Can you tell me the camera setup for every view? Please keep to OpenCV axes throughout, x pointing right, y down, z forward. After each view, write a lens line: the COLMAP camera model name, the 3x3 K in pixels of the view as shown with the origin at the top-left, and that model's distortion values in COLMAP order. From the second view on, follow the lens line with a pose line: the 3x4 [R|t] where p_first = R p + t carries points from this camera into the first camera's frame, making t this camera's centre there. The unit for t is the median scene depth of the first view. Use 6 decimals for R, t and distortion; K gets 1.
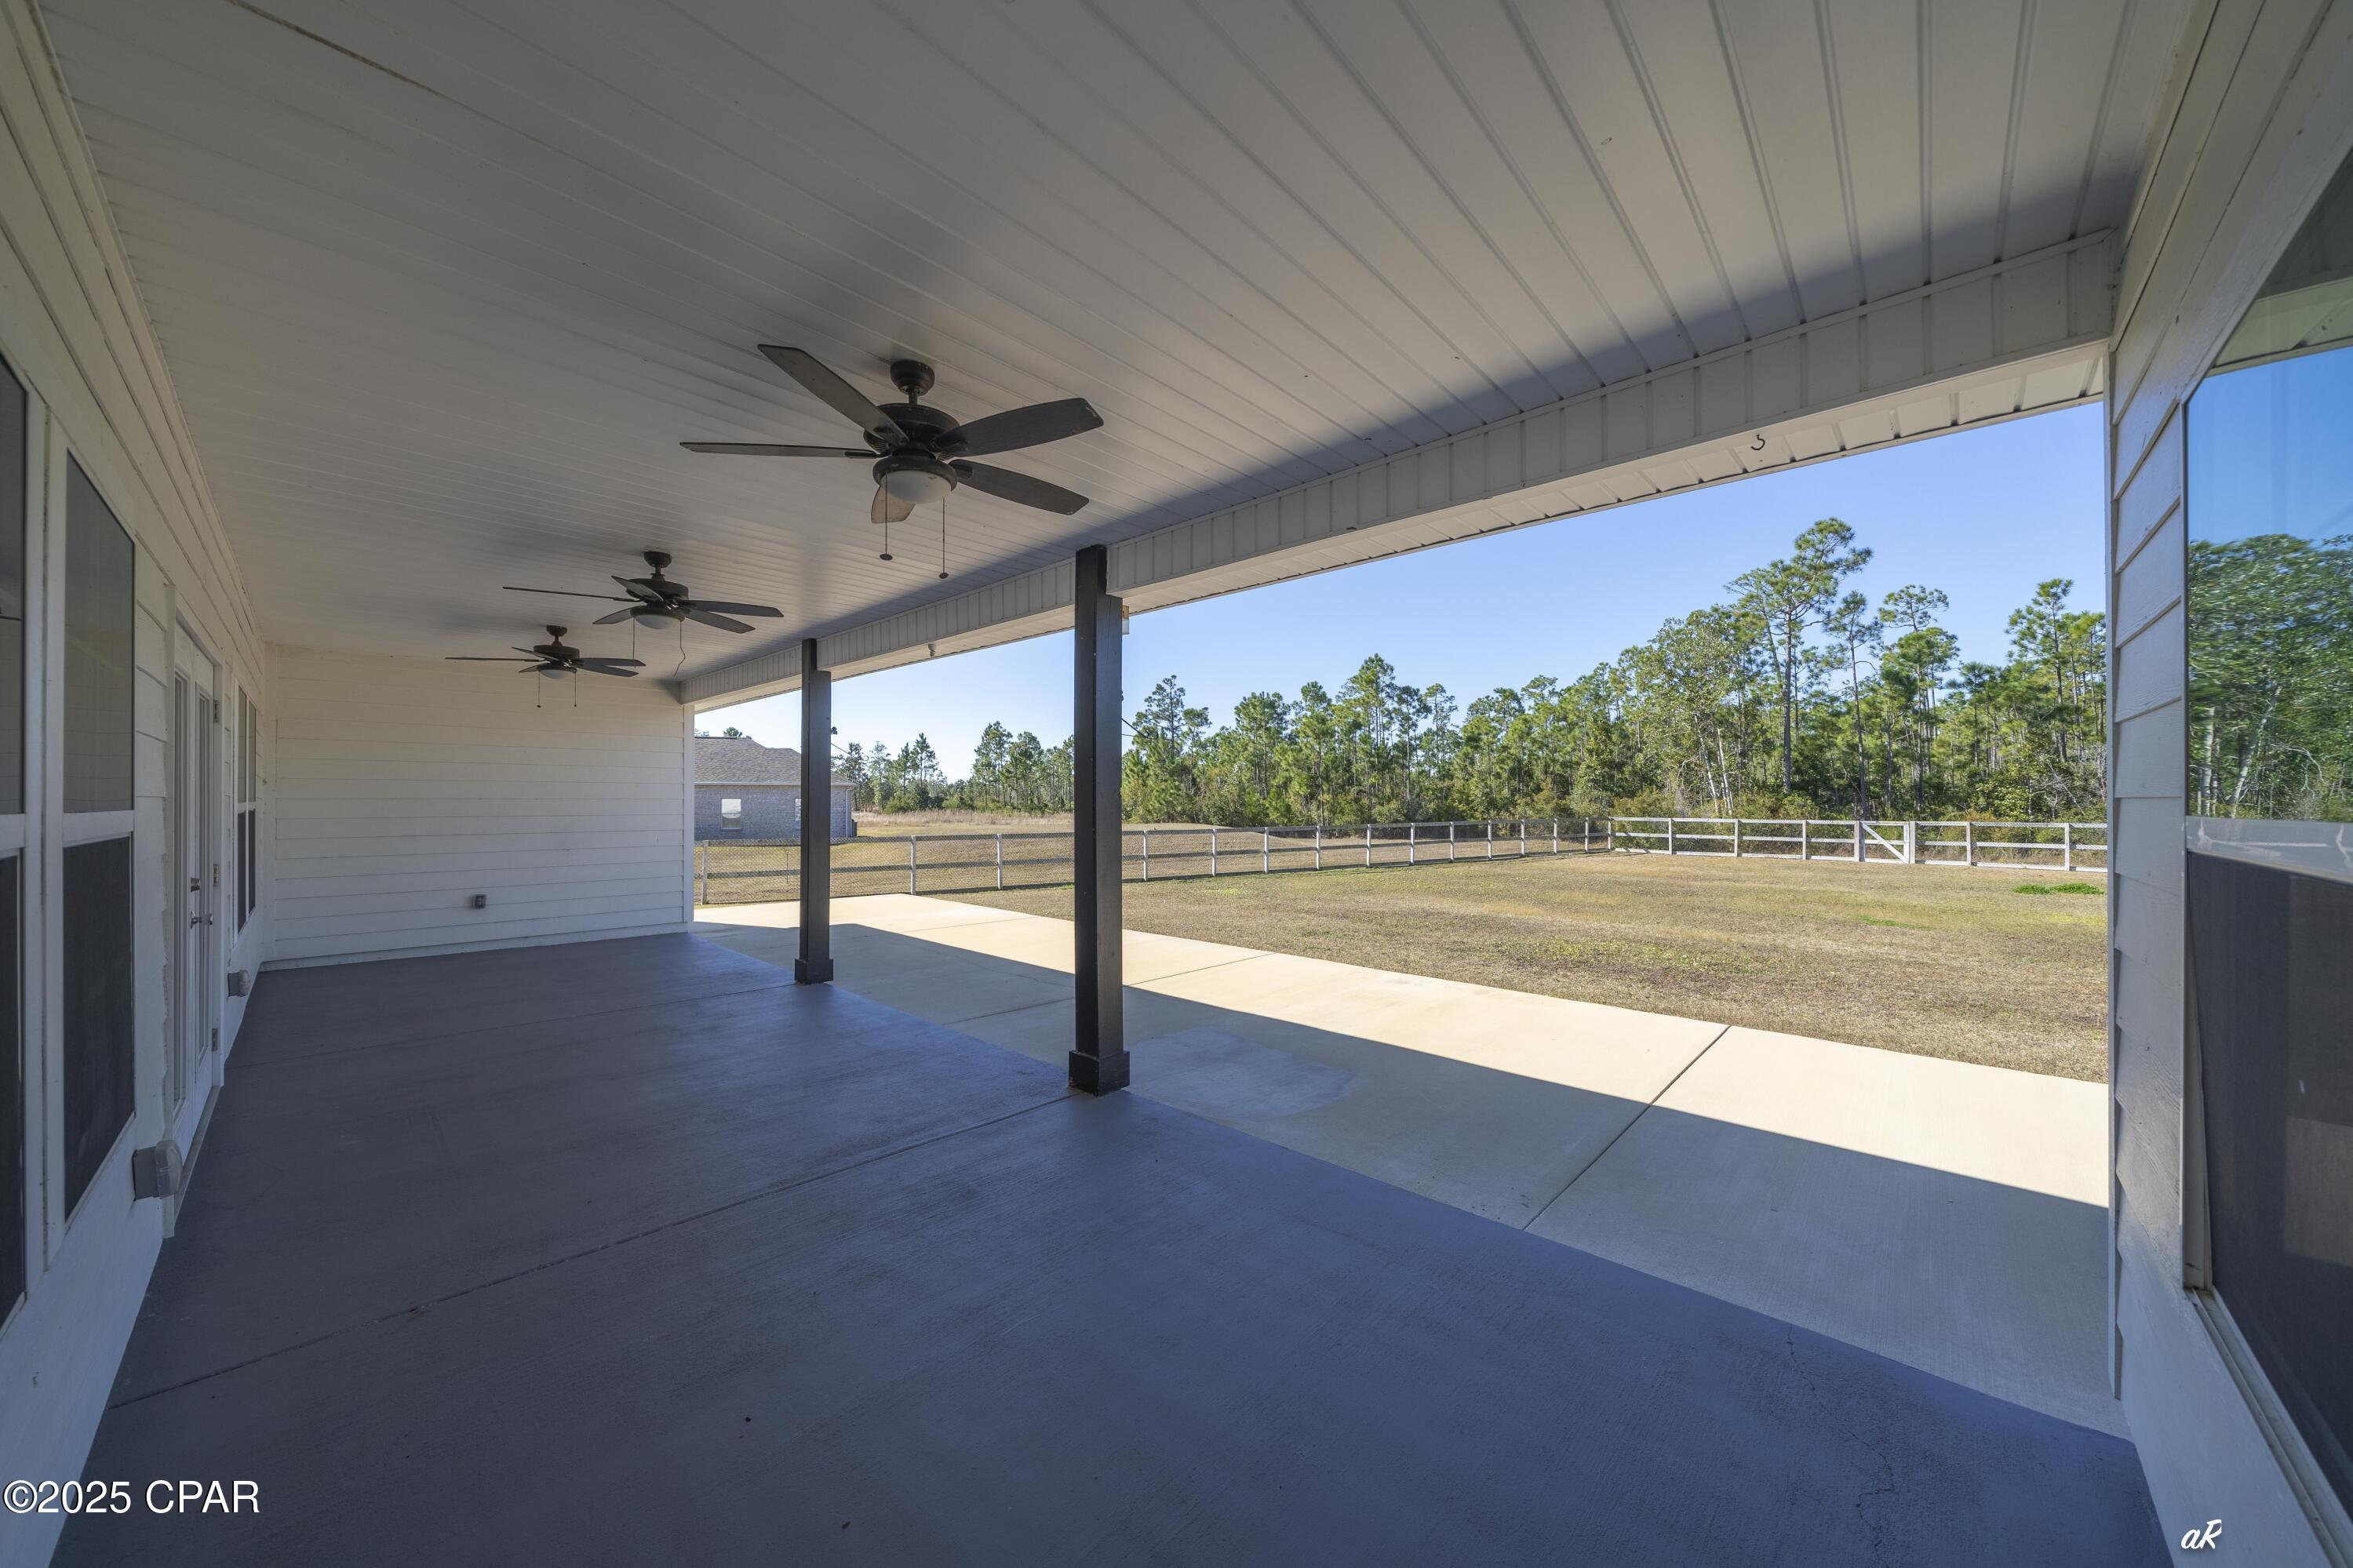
lens RADIAL K [[791.9, 0, 1176.5], [0, 791.9, 784.0], [0, 0, 1]] dist [0.007884, 0.000035]
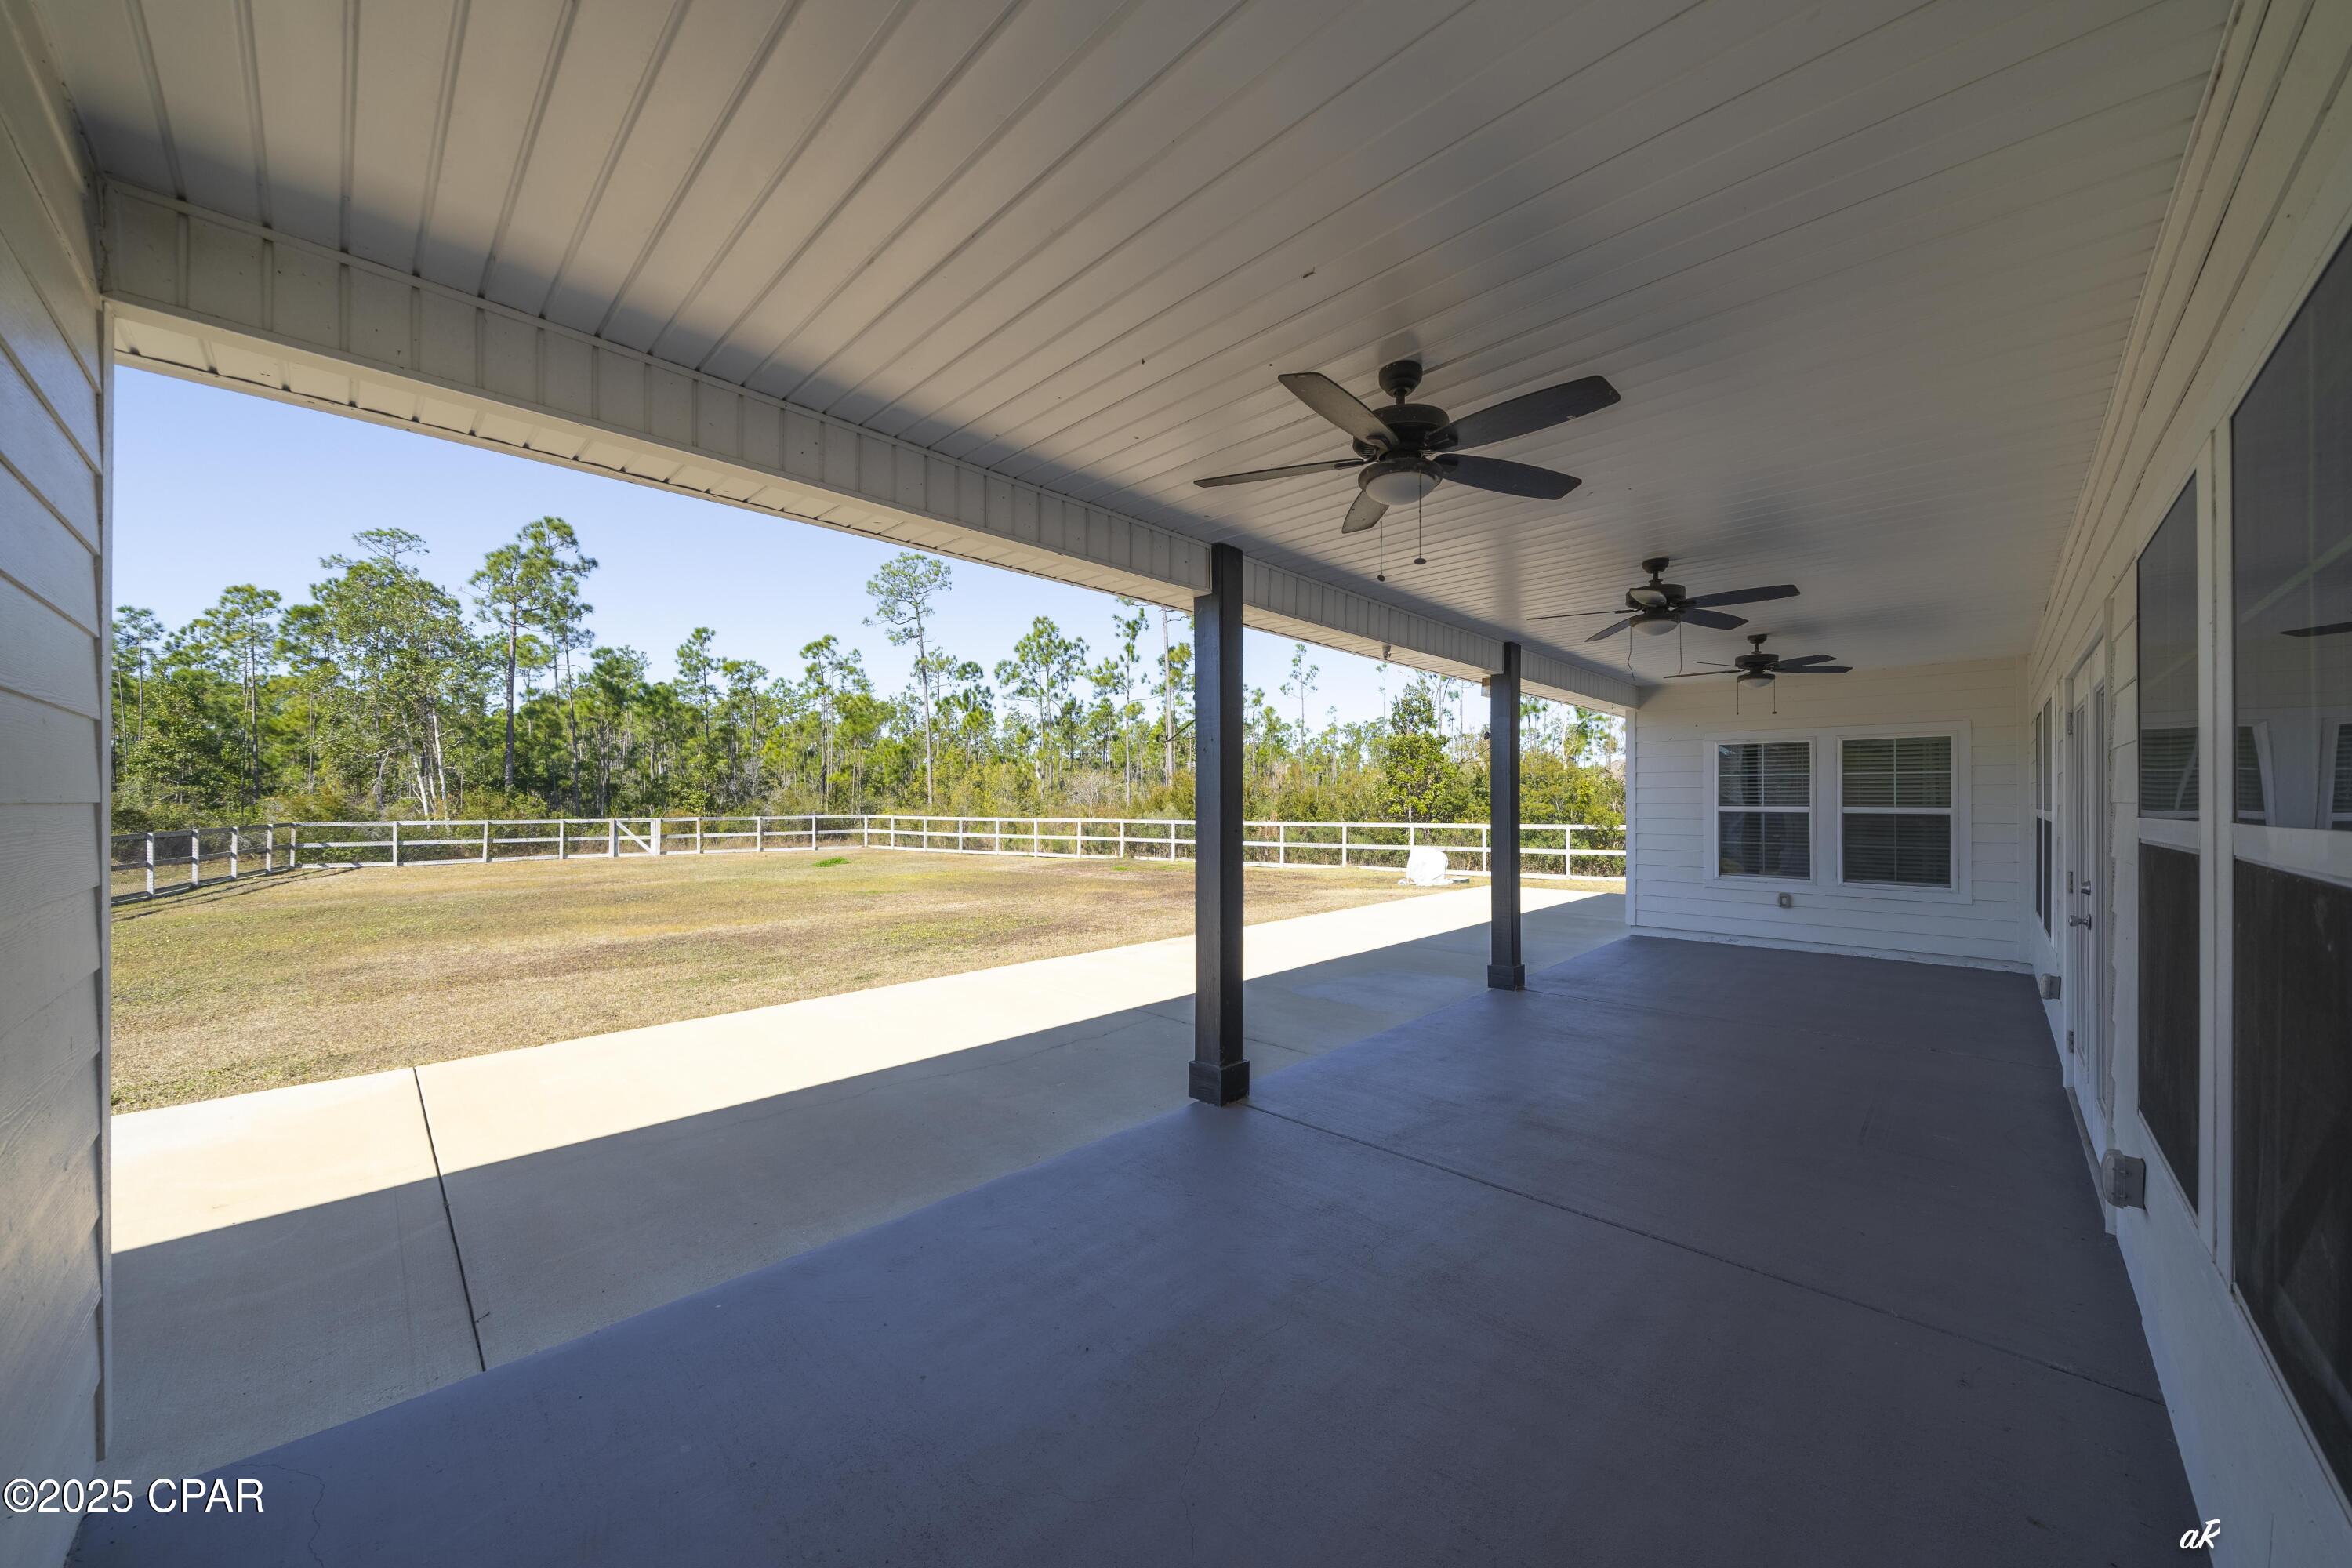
lens RADIAL K [[833.3, 0, 1176.0], [0, 833.3, 784.0], [0, 0, 1]] dist [0.025373, 0.000034]
pose [[0.016755, 0.020281, 0.999654, -0.257674], [-0.024399, 0.999505, -0.019869, 0.004236], [-0.999562, -0.024058, 0.017241, 0.237237]]
